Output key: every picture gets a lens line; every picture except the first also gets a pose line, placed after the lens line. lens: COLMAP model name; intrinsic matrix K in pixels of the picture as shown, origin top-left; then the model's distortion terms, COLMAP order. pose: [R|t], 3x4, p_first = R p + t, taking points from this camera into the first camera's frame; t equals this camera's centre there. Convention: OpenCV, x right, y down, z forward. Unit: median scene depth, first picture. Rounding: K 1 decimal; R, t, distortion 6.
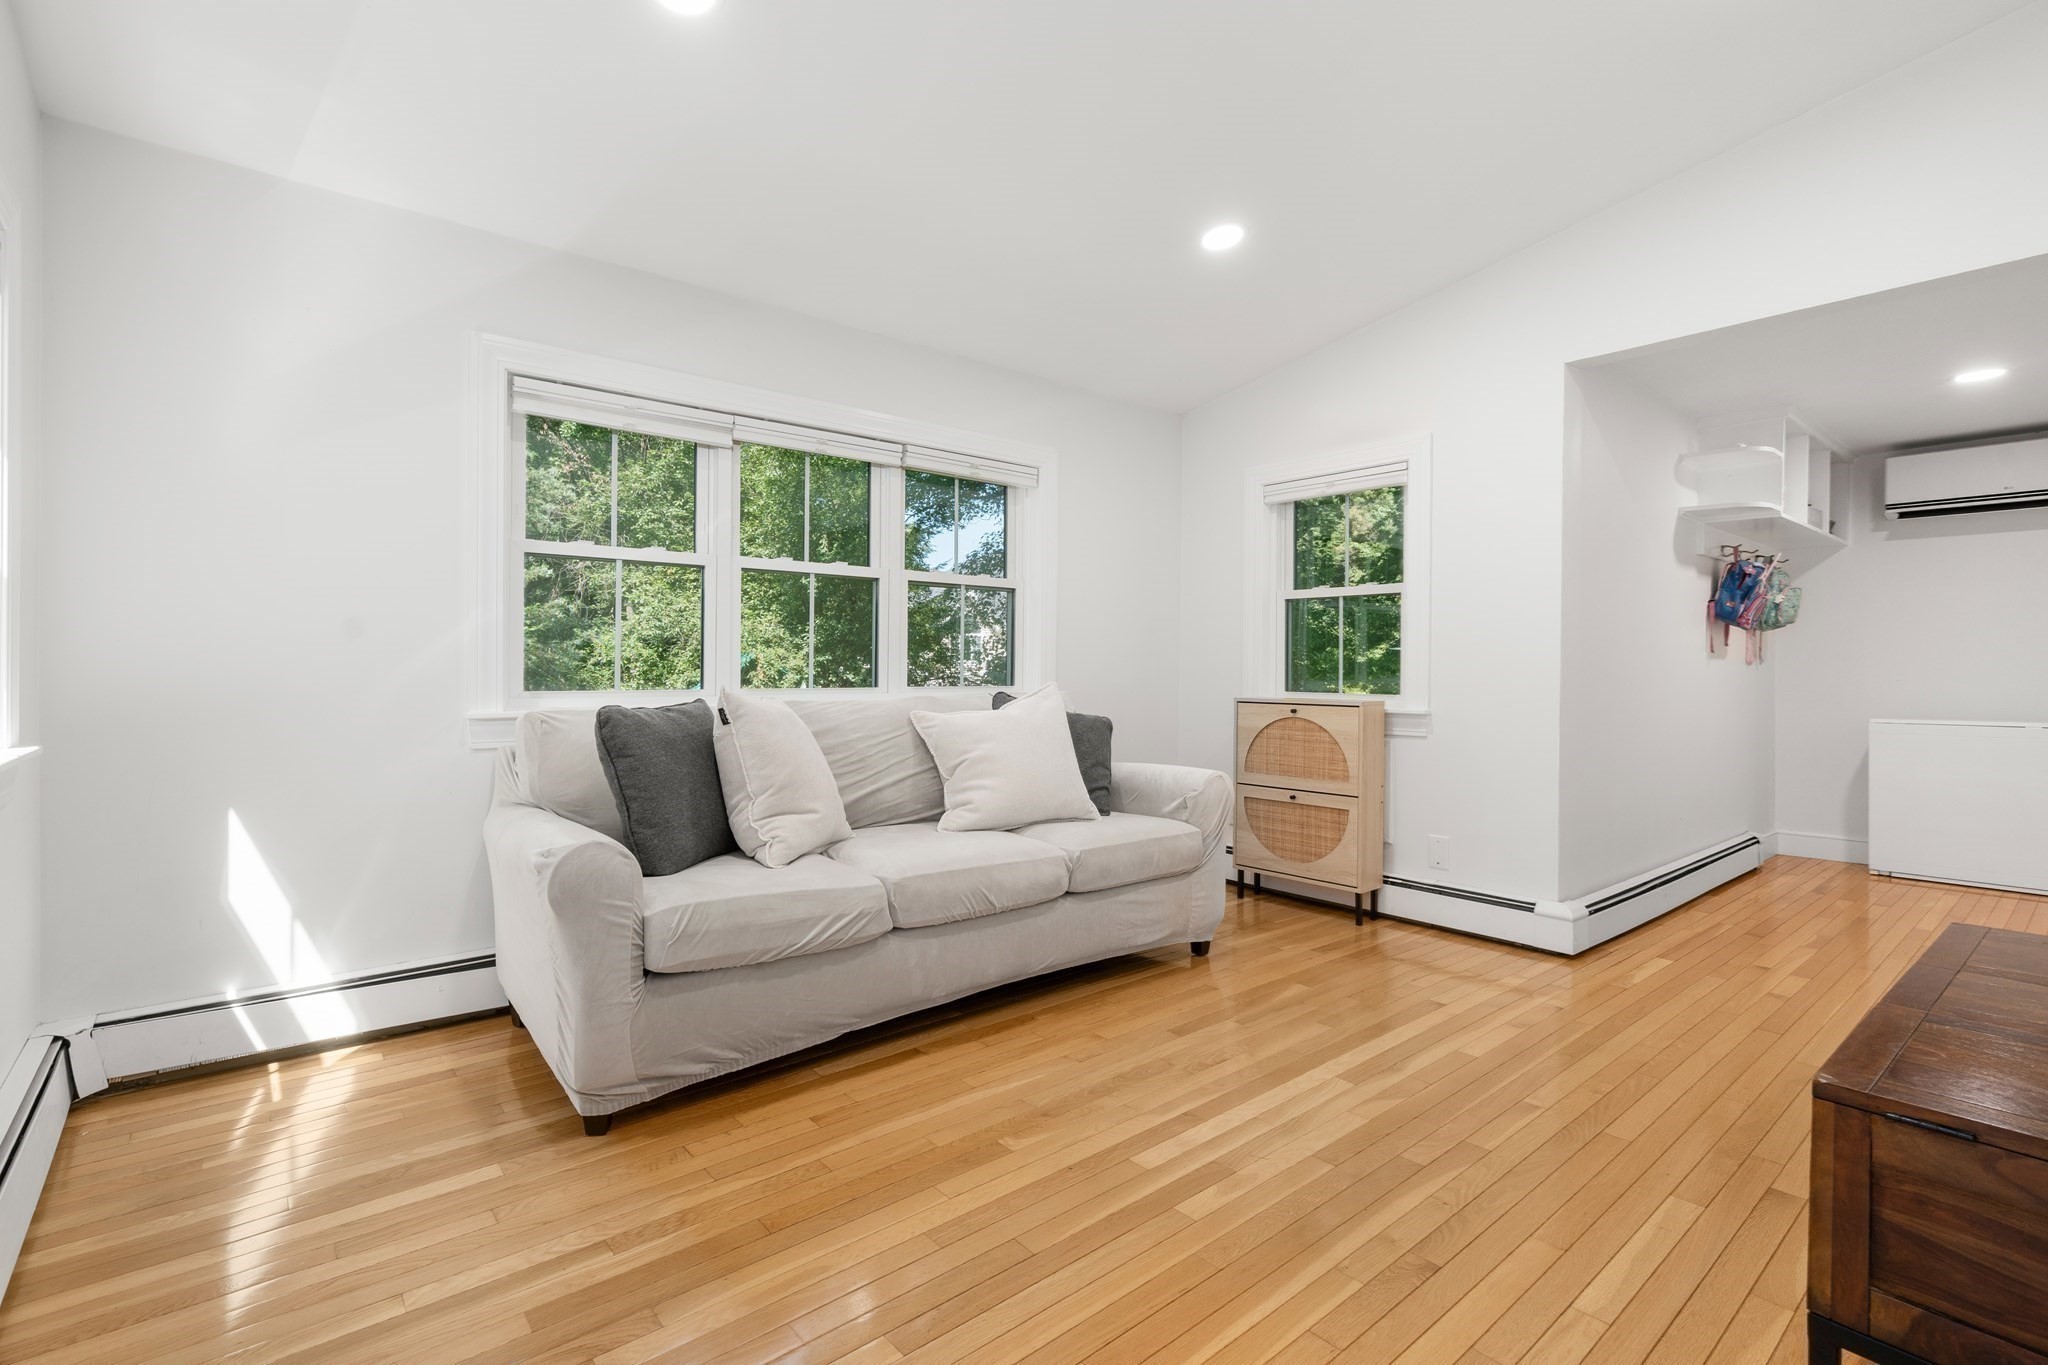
lens RADIAL K [[934.8, 0, 1024.0], [0, 934.8, 682.5], [0, 0, 1]] dist [-0.001734, -0.000490]
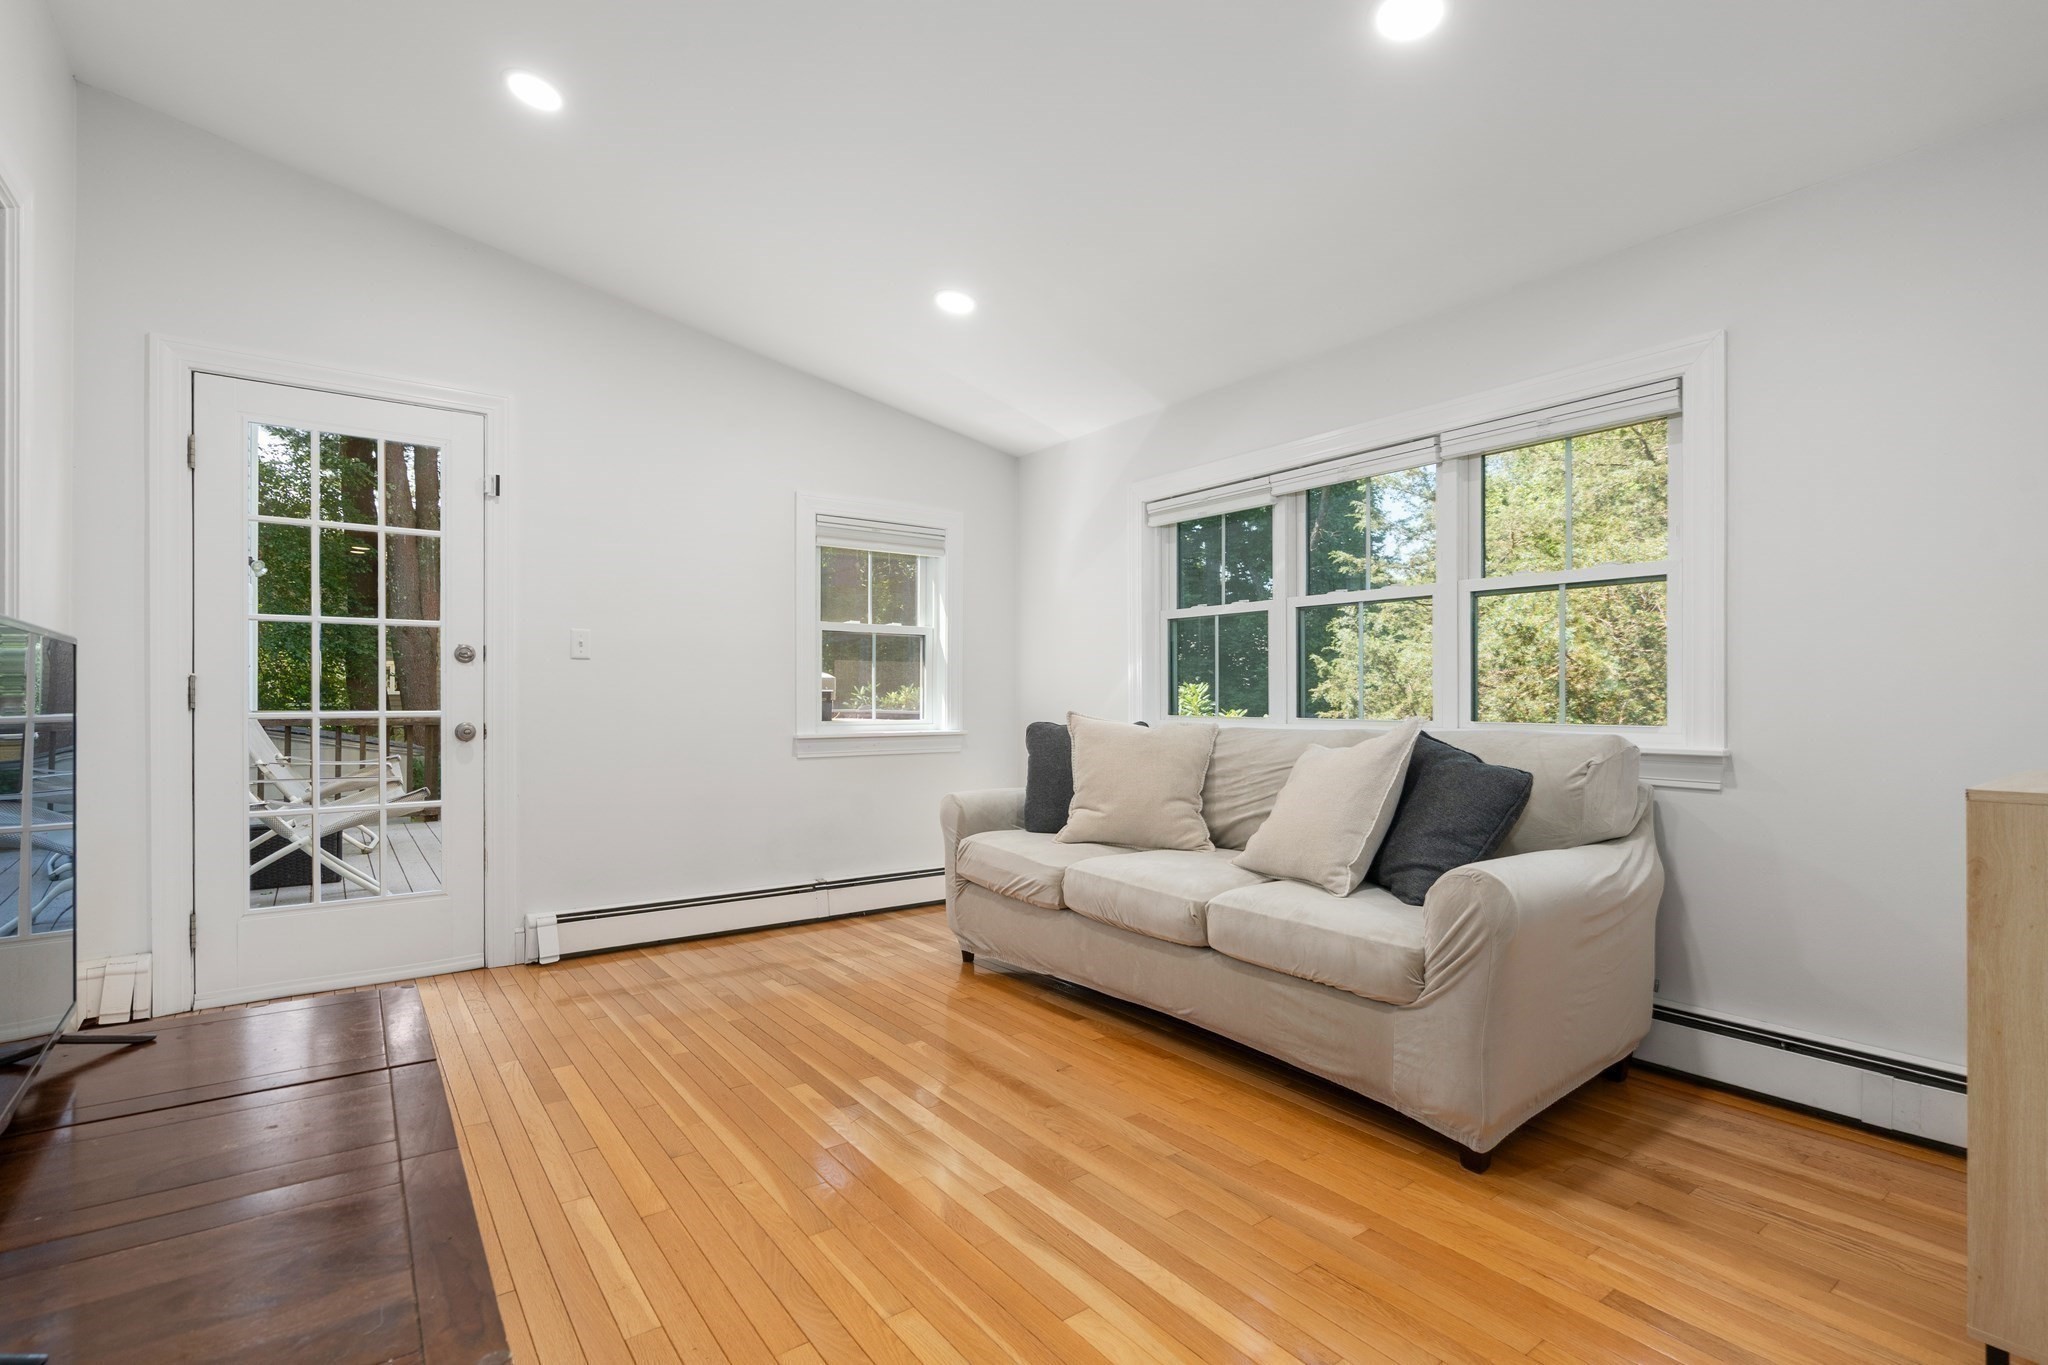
lens RADIAL K [[963.1, 0, 1024.0], [0, 963.1, 682.5], [0, 0, 1]] dist [0.001829, 0.000149]
pose [[-0.069249, -0.019085, -0.997417, 1.200689], [-0.010097, 0.999779, -0.018430, -0.012989], [0.997548, 0.008794, -0.069426, 1.072431]]
